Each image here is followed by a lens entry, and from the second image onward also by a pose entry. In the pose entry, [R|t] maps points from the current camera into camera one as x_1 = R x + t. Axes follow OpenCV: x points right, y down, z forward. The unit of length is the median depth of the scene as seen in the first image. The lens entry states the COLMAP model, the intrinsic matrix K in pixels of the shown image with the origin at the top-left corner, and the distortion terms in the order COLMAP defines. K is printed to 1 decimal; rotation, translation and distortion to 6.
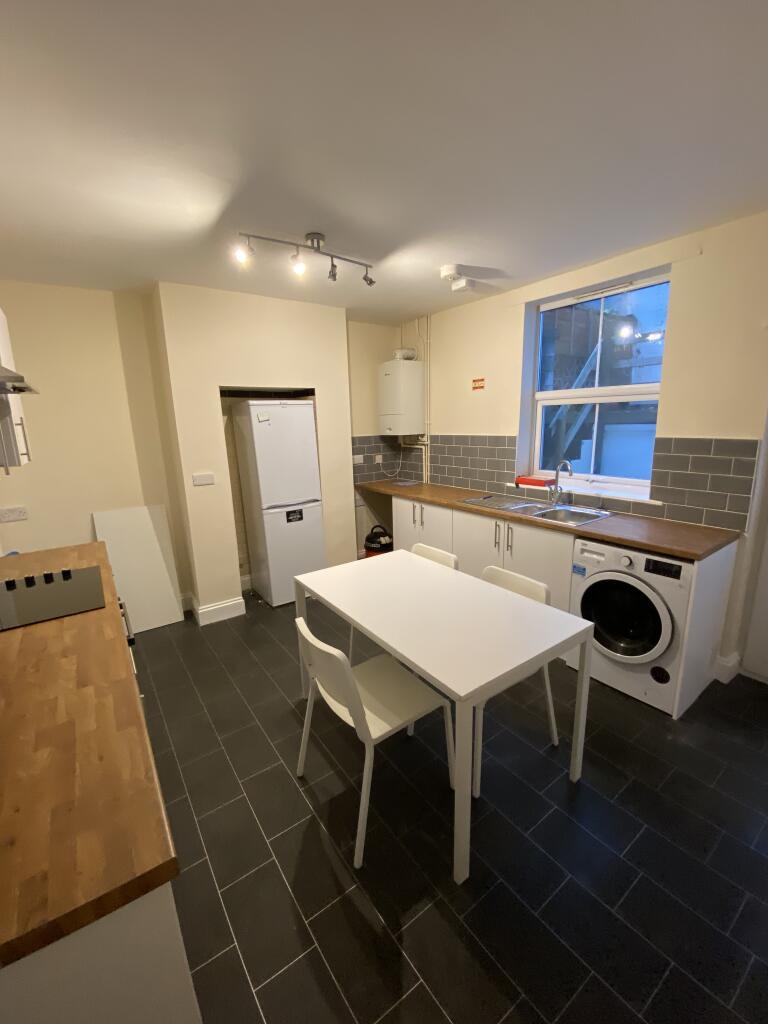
lens RADIAL K [[420.6, 0, 385.3], [0, 420.6, 516.3], [0, 0, 1]] dist [-0.001841, -0.000578]
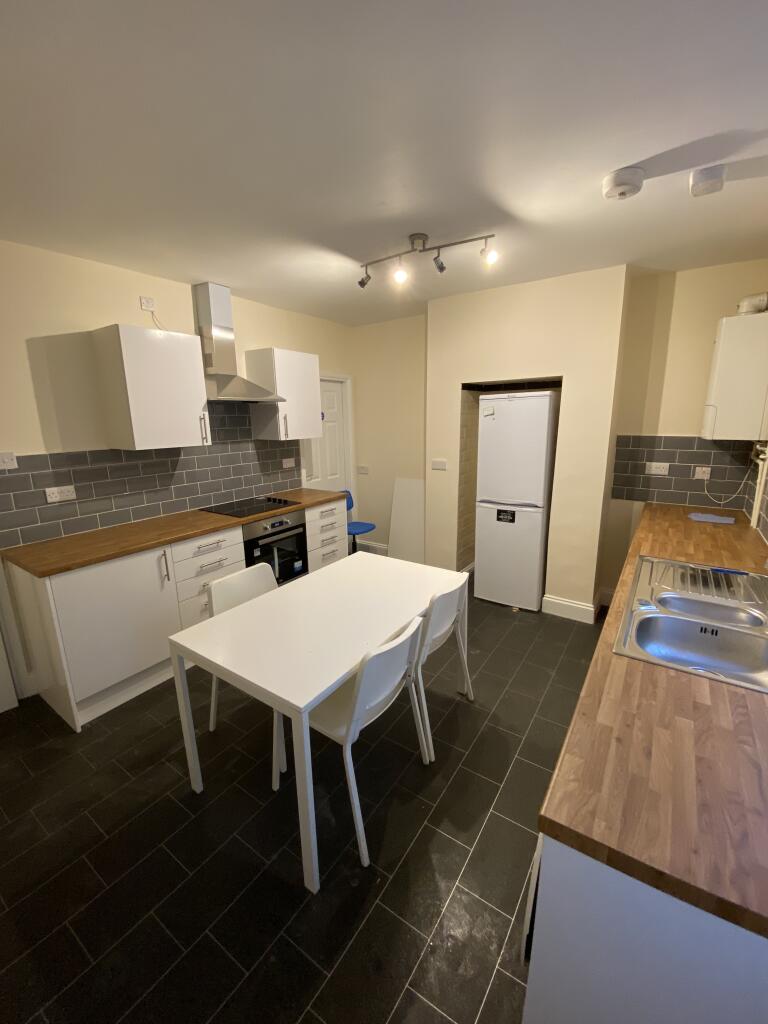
lens RADIAL K [[420.6, 0, 376.1], [0, 420.6, 515.0], [0, 0, 1]] dist [-0.001841, -0.000578]
pose [[0.340507, 0.230424, -0.911570, 0.591840], [-0.203435, 0.964596, 0.167837, -0.111147], [0.917970, 0.128295, 0.375328, 0.409856]]
